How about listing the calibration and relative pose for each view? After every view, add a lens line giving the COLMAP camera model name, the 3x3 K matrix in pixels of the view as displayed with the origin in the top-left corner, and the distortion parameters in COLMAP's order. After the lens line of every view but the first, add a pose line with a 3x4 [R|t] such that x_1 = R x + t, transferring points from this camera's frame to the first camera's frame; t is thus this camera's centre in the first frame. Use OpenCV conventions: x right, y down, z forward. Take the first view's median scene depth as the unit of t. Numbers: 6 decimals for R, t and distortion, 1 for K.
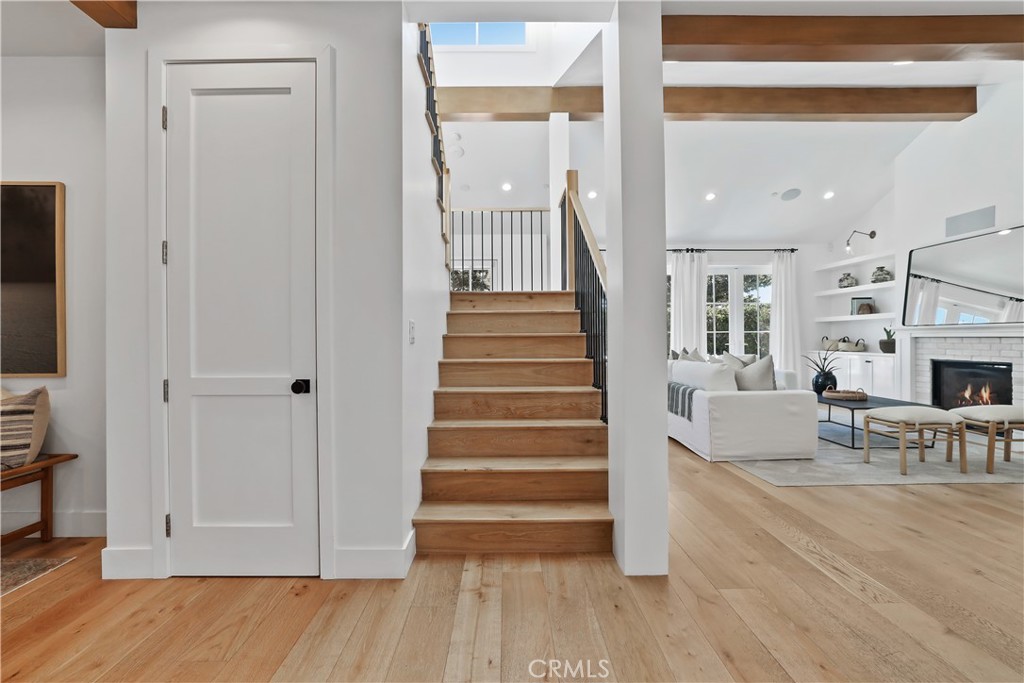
lens RADIAL K [[474.5, 0, 511.5], [0, 474.5, 339.1], [0, 0, 1]] dist [-0.016860, 0.005785]
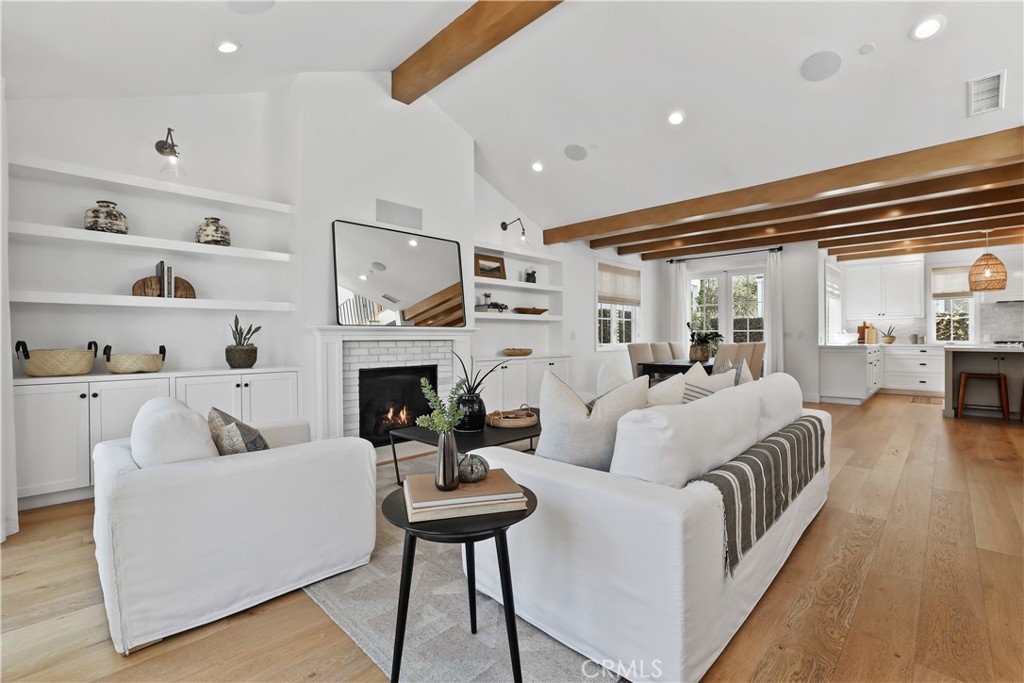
lens RADIAL K [[445.9, 0, 513.2], [0, 445.9, 340.8], [0, 0, 1]] dist [-0.028584, 0.003828]
pose [[-0.703363, -0.000377, 0.710831, 0.181541], [0.006481, 0.999955, 0.006943, -0.007245], [-0.710802, 0.009490, -0.703329, 1.286086]]
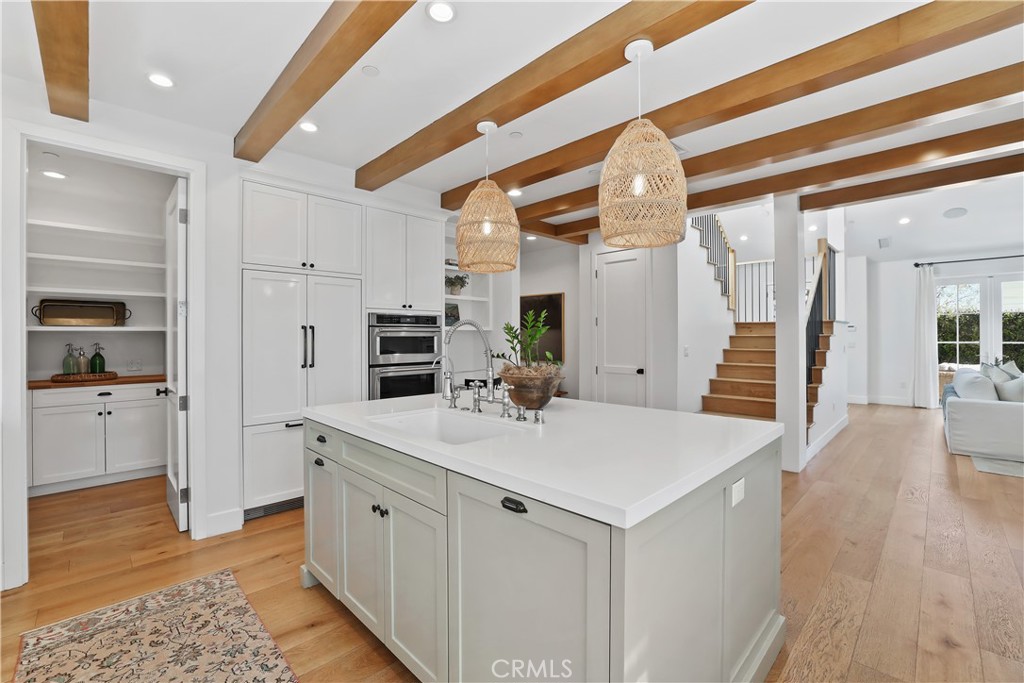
lens RADIAL K [[445.9, 0, 509.7], [0, 445.9, 339.5], [0, 0, 1]] dist [-0.028584, 0.003828]
pose [[0.698601, 0.009703, -0.715446, 0.288365], [-0.002815, 0.999938, 0.010812, -0.036022], [0.715506, -0.005540, 0.698584, -0.439577]]
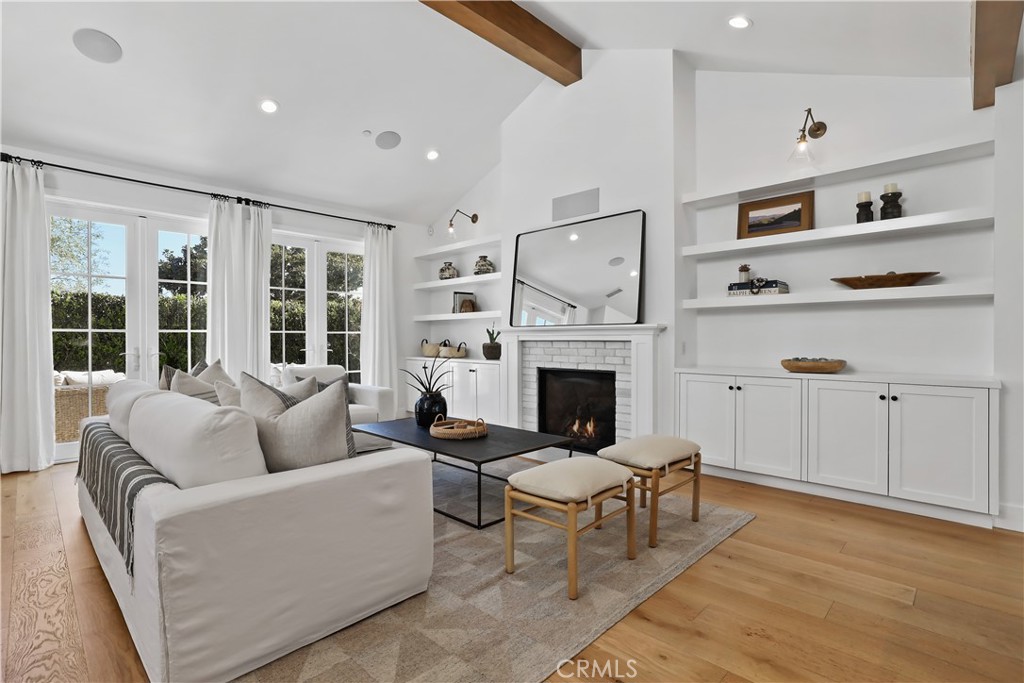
lens RADIAL K [[495.1, 0, 516.2], [0, 495.1, 338.4], [0, 0, 1]] dist [-0.020452, 0.000826]
pose [[0.704839, 0.006542, 0.709337, 0.237006], [-0.001871, 0.999971, -0.007363, -0.001656], [-0.709365, 0.003862, 0.704831, 0.394936]]
